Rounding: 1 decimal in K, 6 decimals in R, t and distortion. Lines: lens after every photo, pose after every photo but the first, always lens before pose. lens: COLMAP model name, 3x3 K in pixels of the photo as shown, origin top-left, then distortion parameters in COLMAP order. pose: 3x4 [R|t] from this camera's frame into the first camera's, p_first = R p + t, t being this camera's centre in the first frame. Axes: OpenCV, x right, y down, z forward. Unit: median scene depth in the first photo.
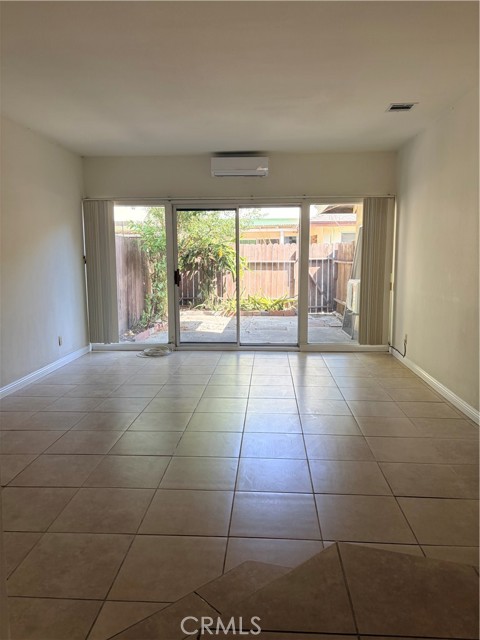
lens RADIAL K [[493.5, 0, 236.2], [0, 493.5, 316.7], [0, 0, 1]] dist [0.043956, -0.029654]
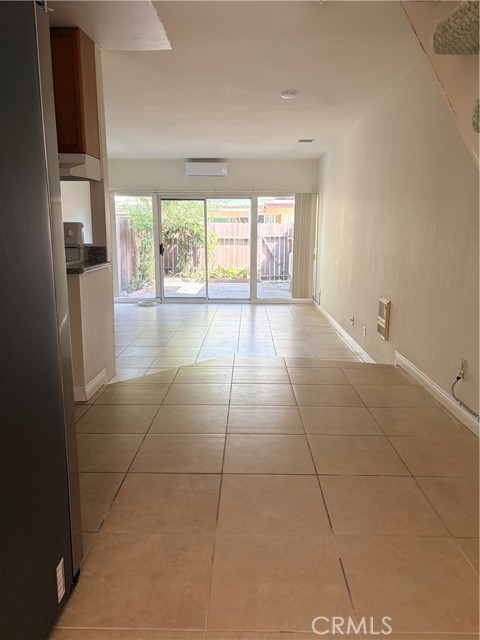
lens RADIAL K [[493.5, 0, 246.0], [0, 493.5, 326.8], [0, 0, 1]] dist [0.043956, -0.029654]
pose [[0.998101, -0.003025, 0.061530, 0.026198], [-0.001203, 0.997646, 0.068564, 0.036950], [-0.061593, -0.068508, 0.995747, -0.359149]]
